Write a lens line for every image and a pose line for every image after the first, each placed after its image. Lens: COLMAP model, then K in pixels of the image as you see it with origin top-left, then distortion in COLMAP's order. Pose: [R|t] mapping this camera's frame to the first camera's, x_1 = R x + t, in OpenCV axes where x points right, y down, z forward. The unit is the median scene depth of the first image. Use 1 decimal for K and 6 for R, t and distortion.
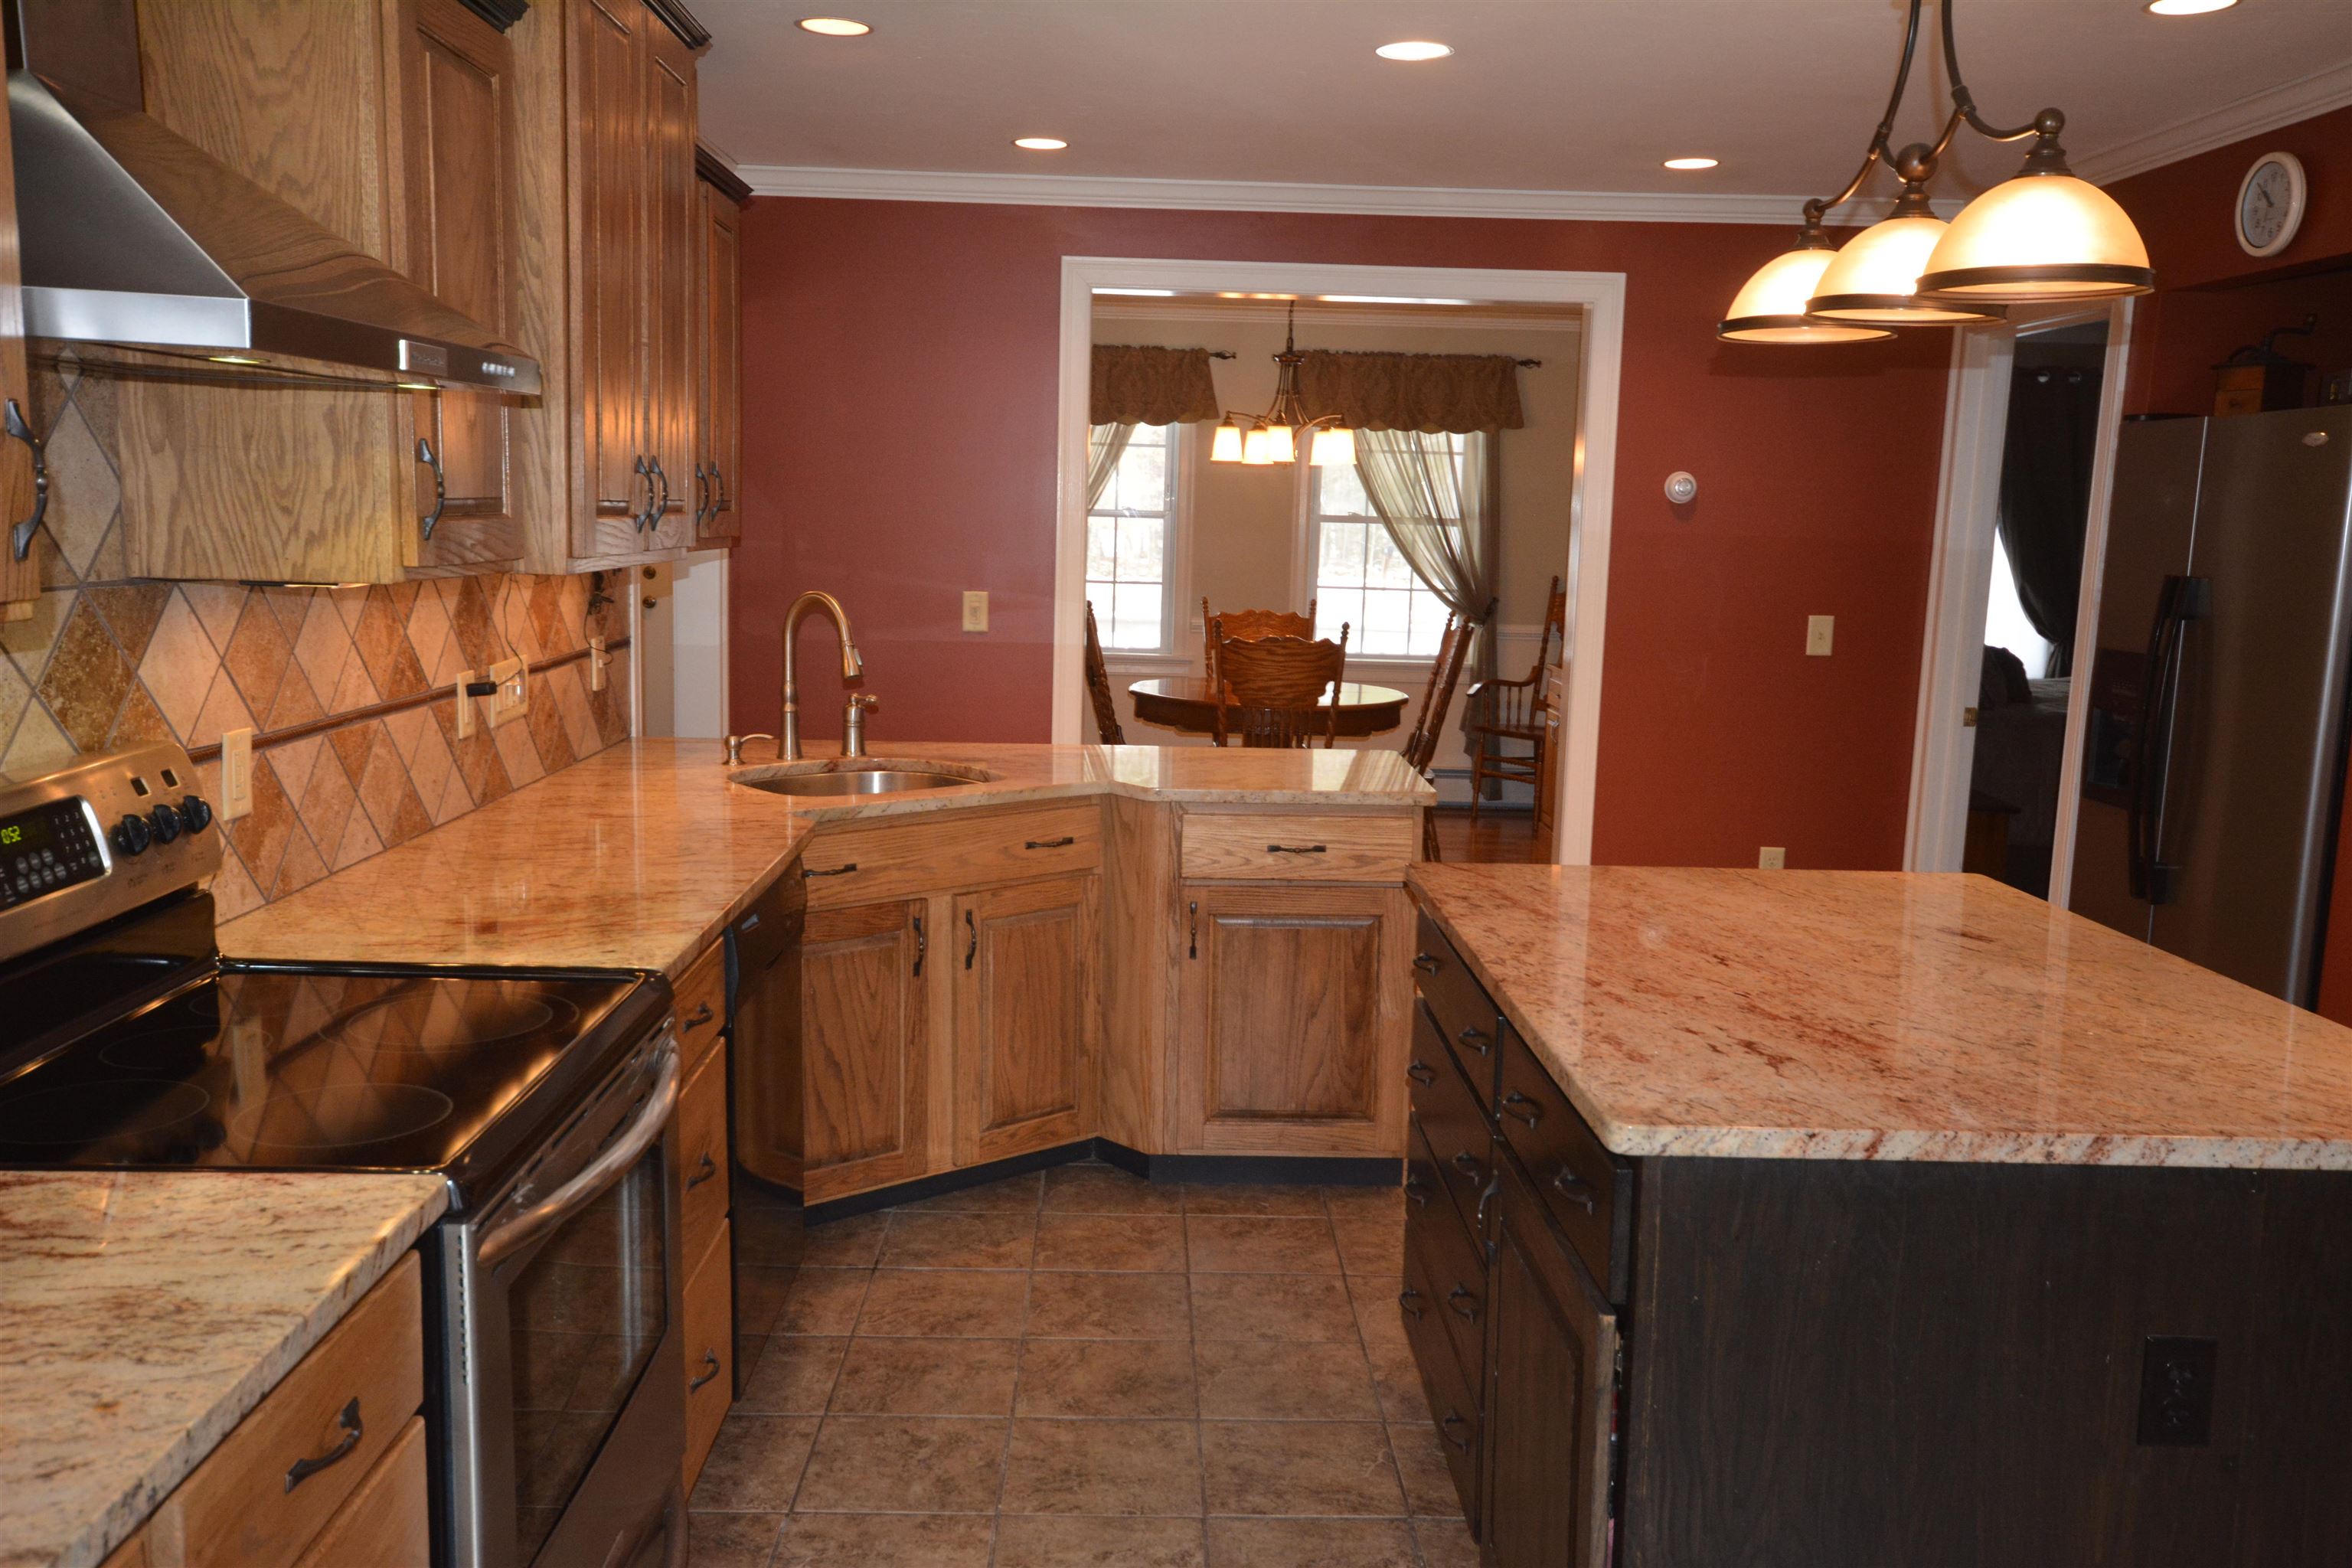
lens RADIAL K [[1949.5, 0, 1153.7], [0, 1949.5, 788.0], [0, 0, 1]] dist [0.048909, -0.010440]
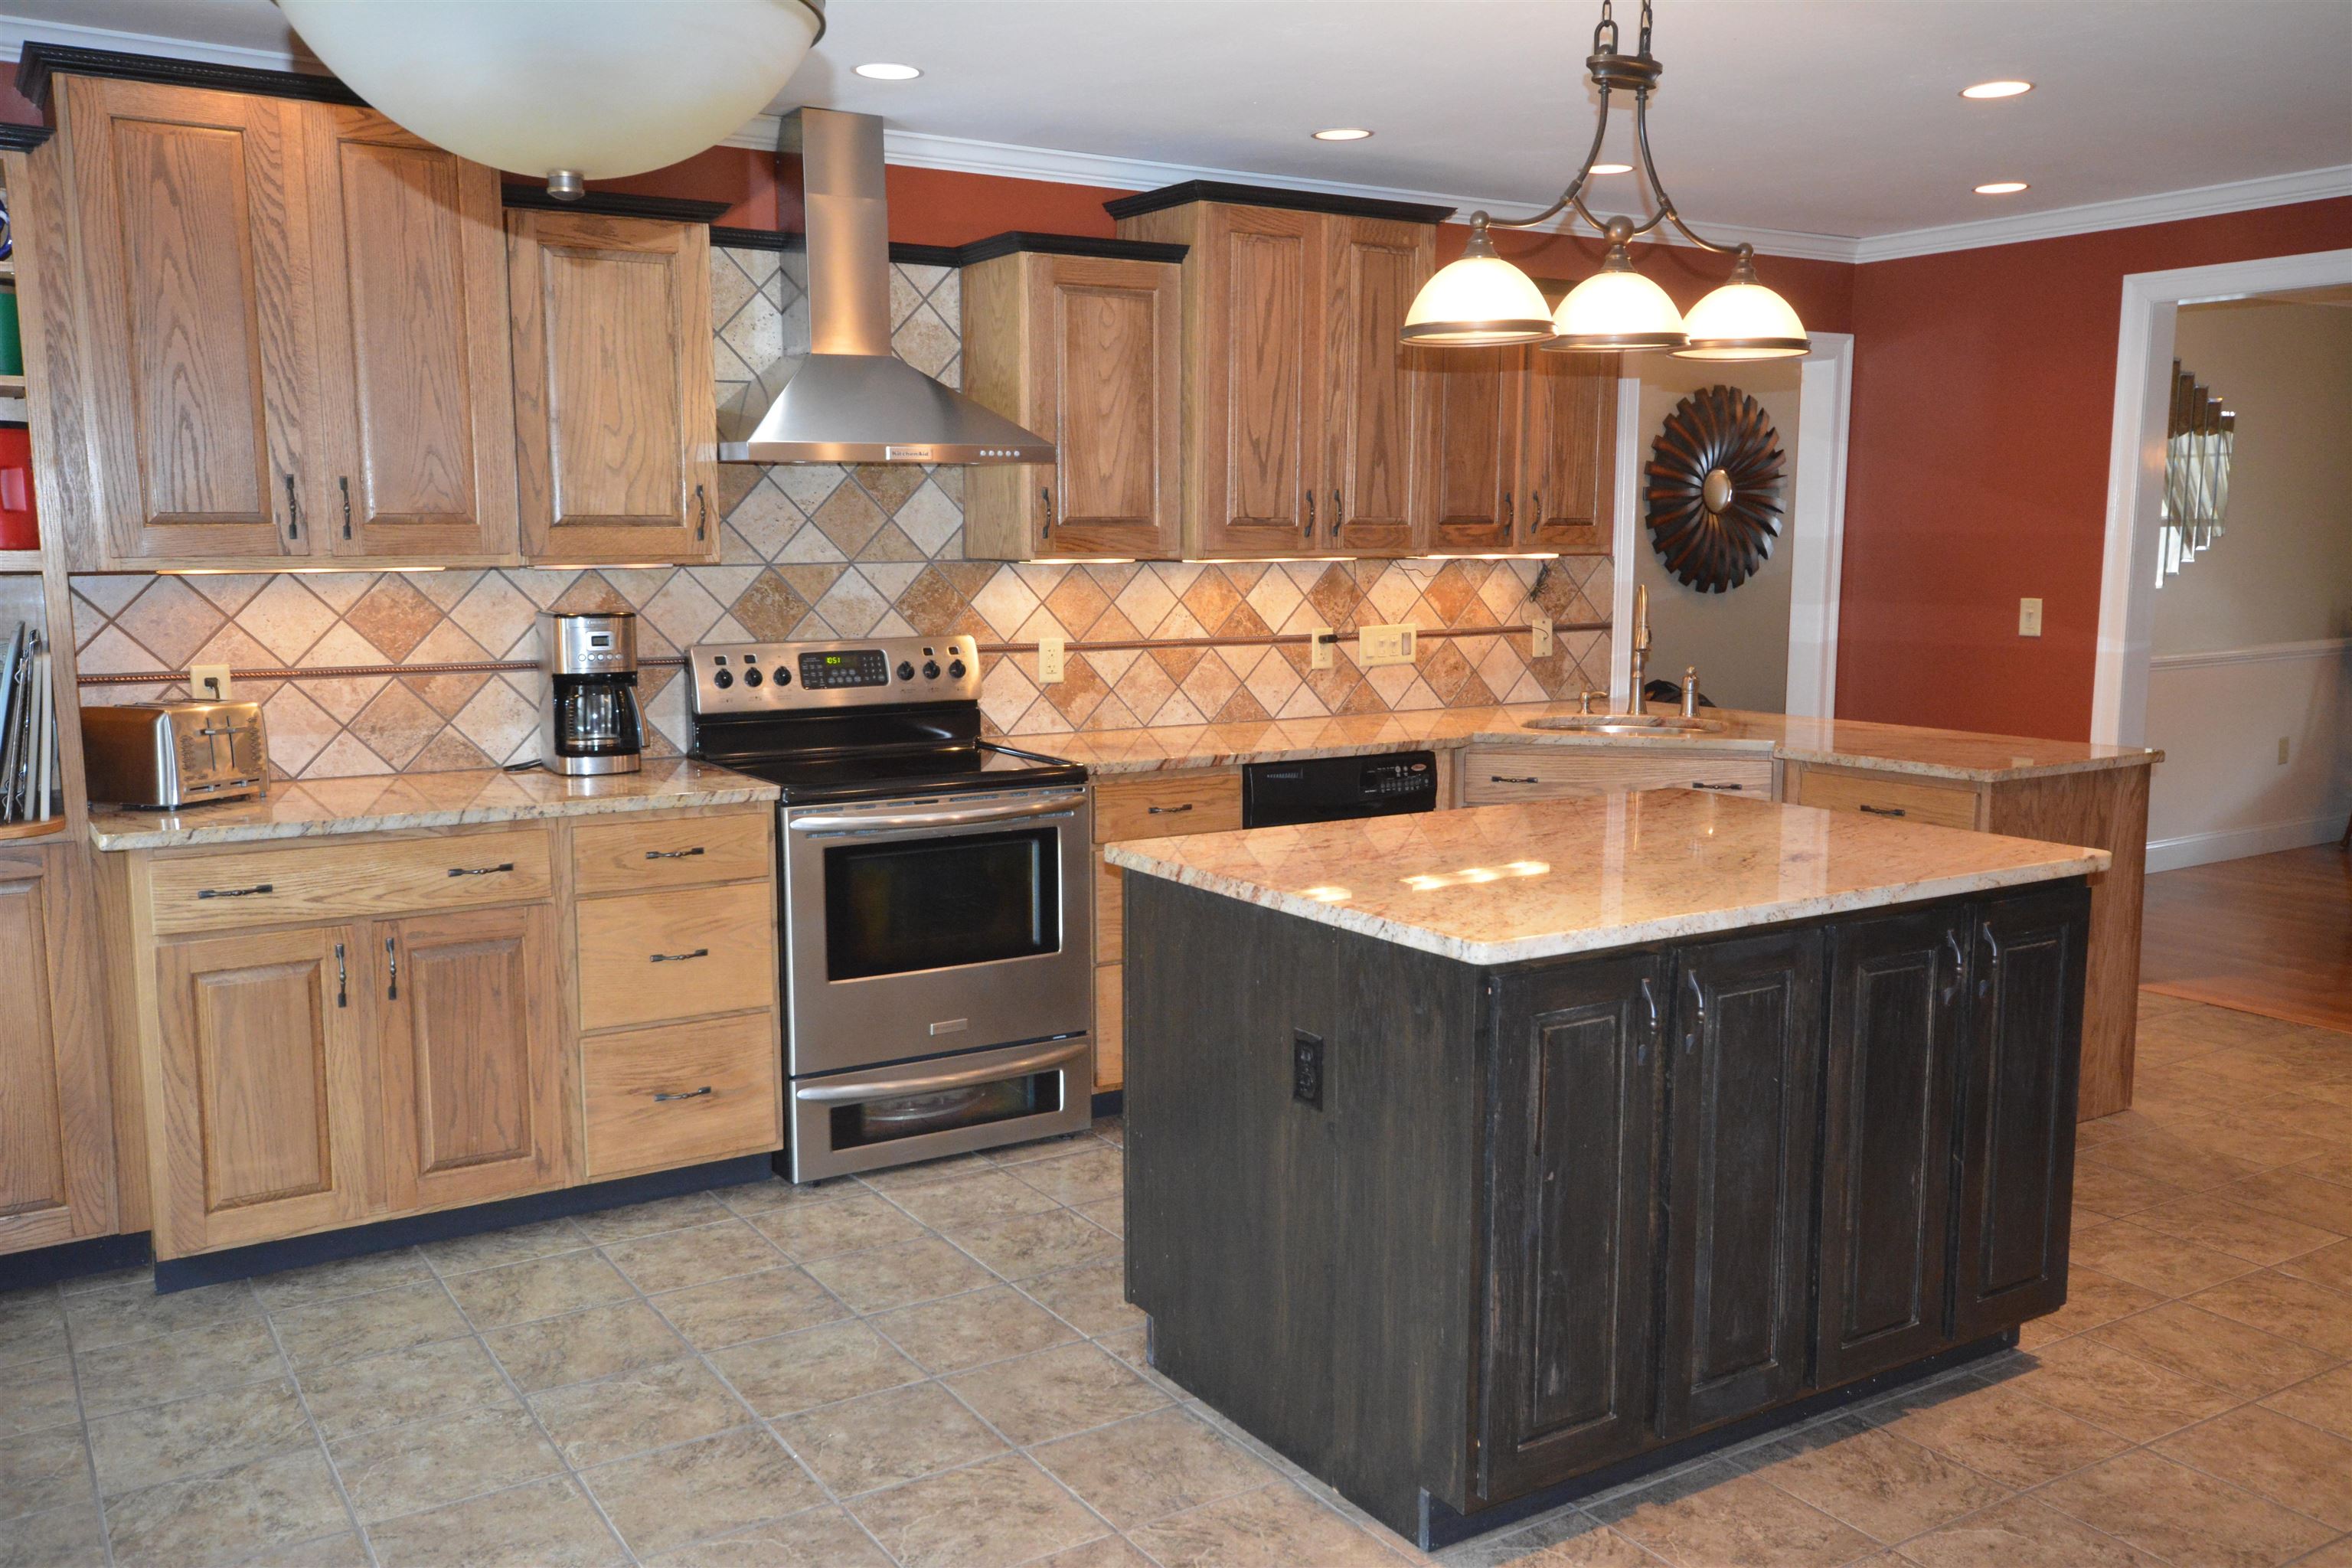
lens RADIAL K [[1949.5, 0, 1168.8], [0, 1949.5, 785.8], [0, 0, 1]] dist [0.048909, -0.010440]
pose [[0.531754, 0.091341, -0.841959, 1.129157], [-0.111806, 0.993037, 0.037118, 0.028644], [0.839486, 0.074399, 0.538264, 0.053373]]
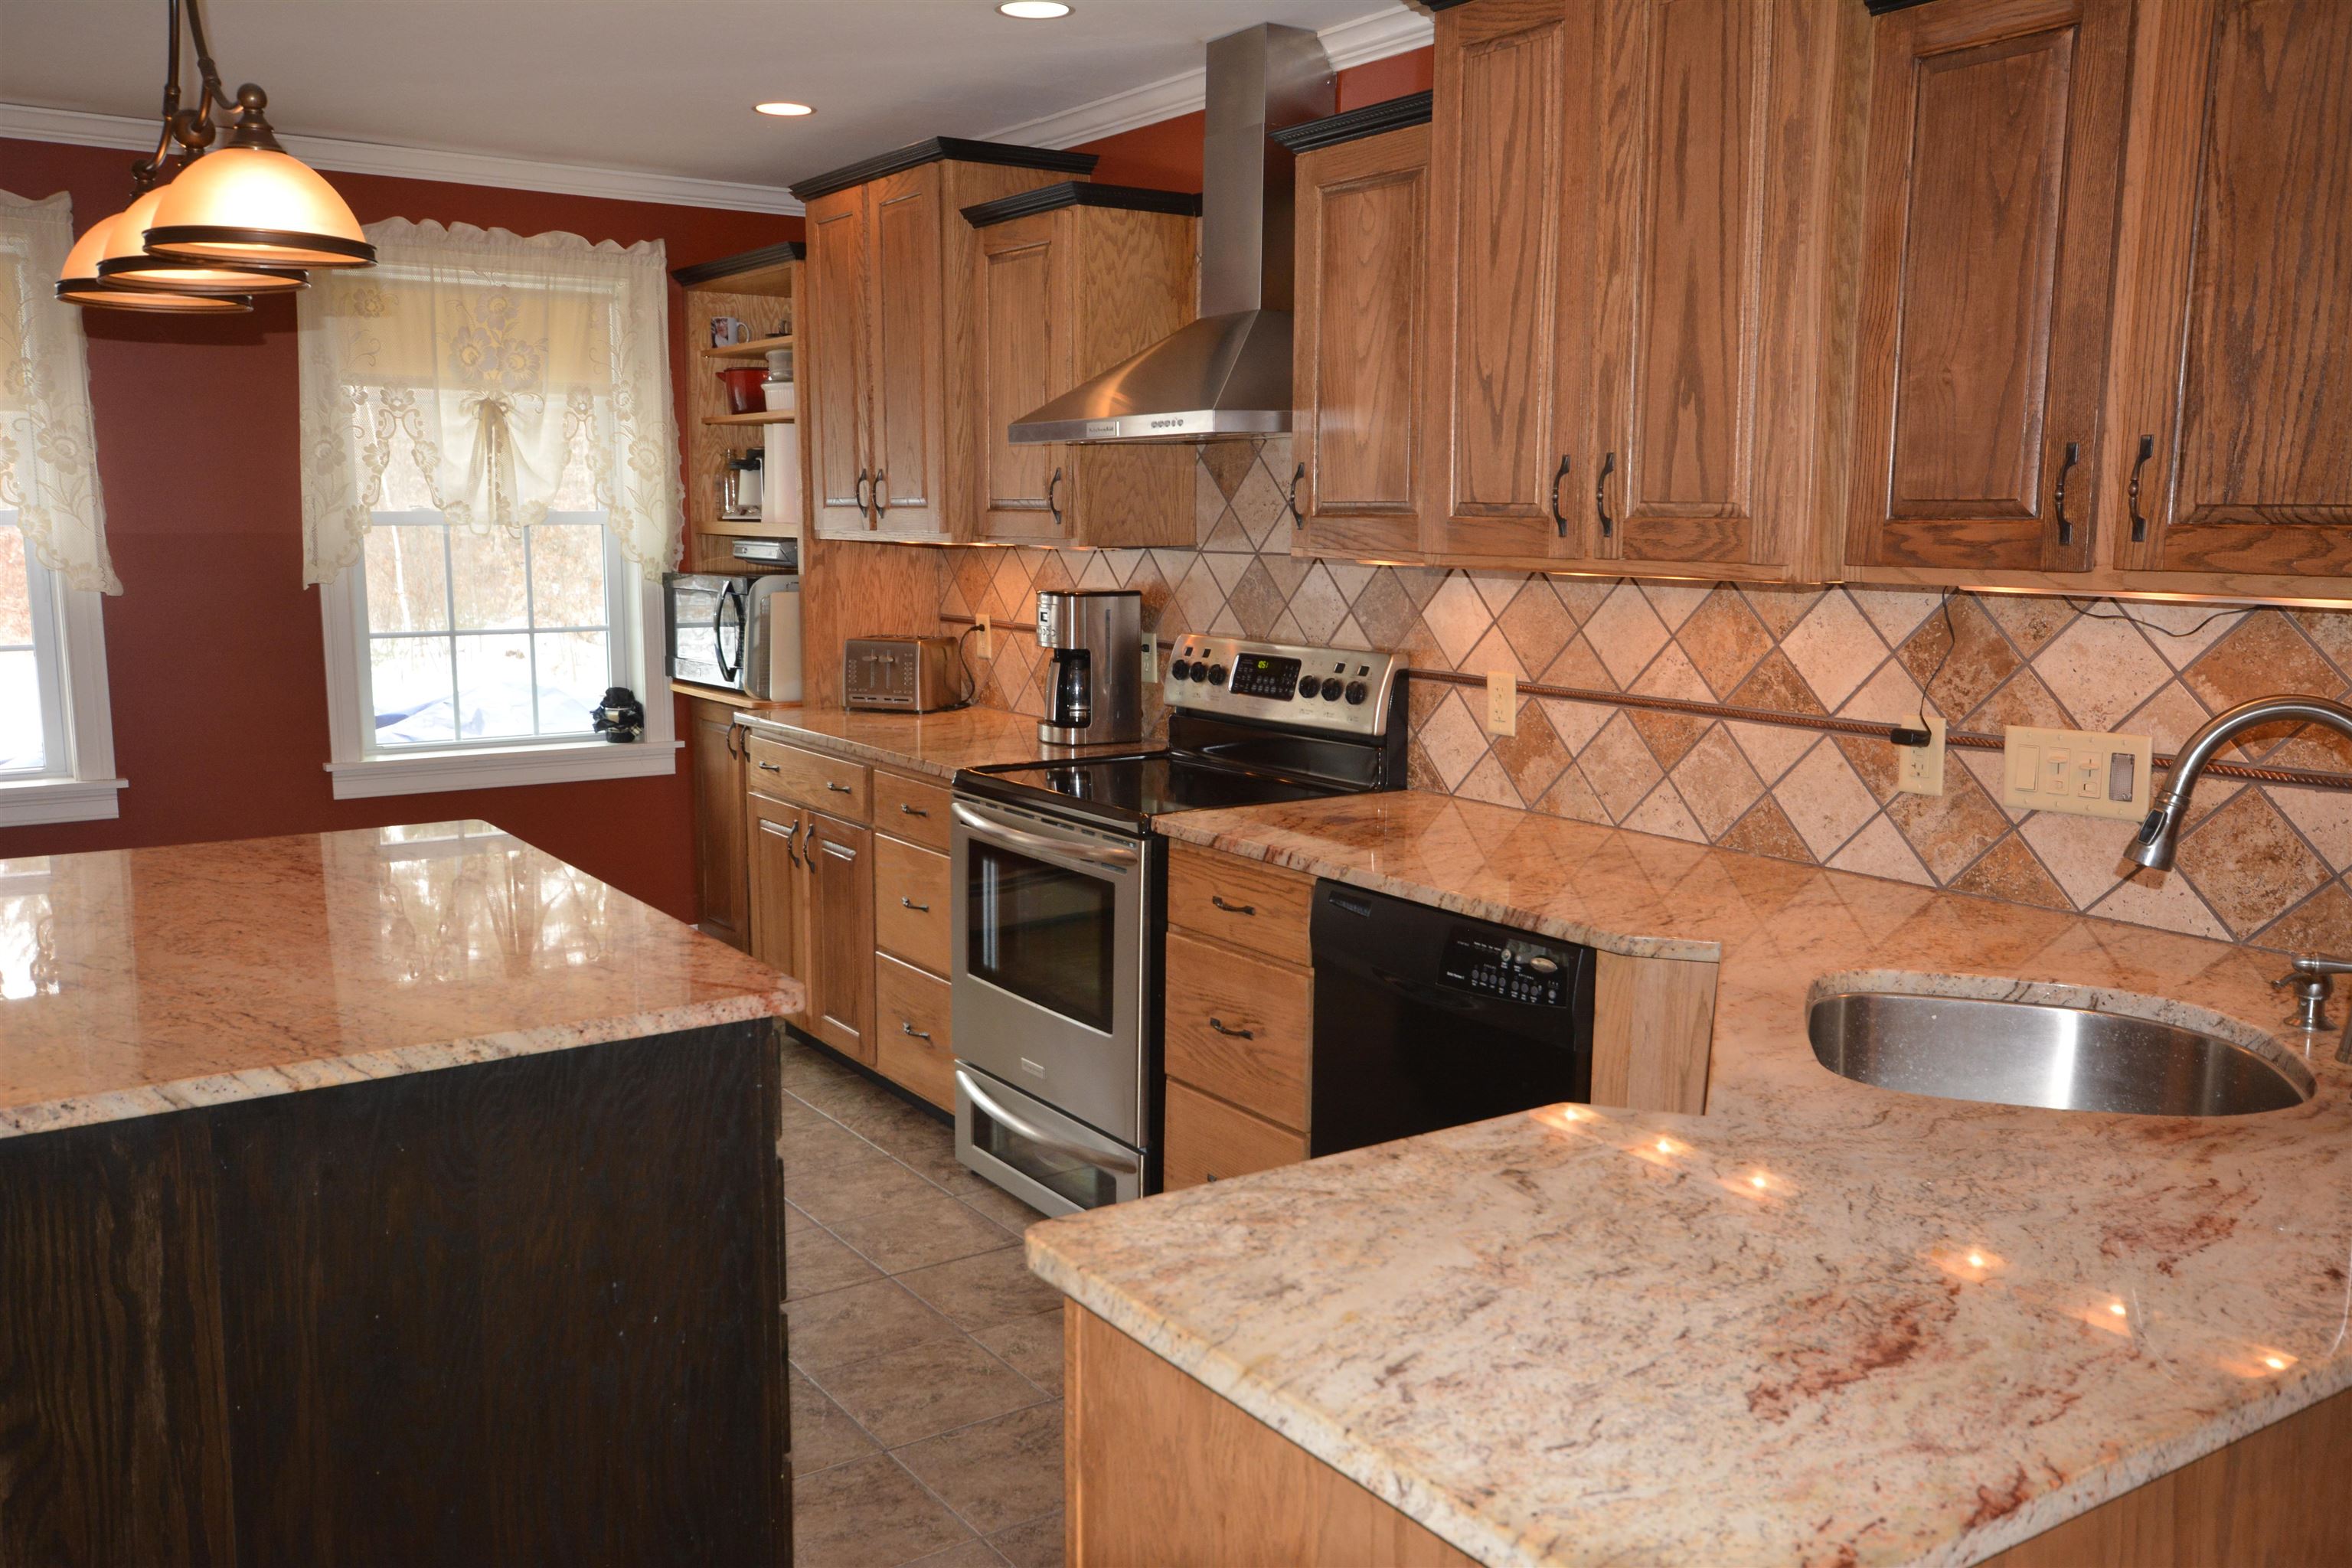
lens RADIAL K [[1949.5, 0, 1172.2], [0, 1949.5, 782.6], [0, 0, 1]] dist [0.048909, -0.010440]
pose [[-0.830722, 0.054328, -0.554030, 0.452580], [-0.103687, 0.962711, 0.249874, -0.249083], [0.546946, 0.265022, -0.794112, 1.797244]]
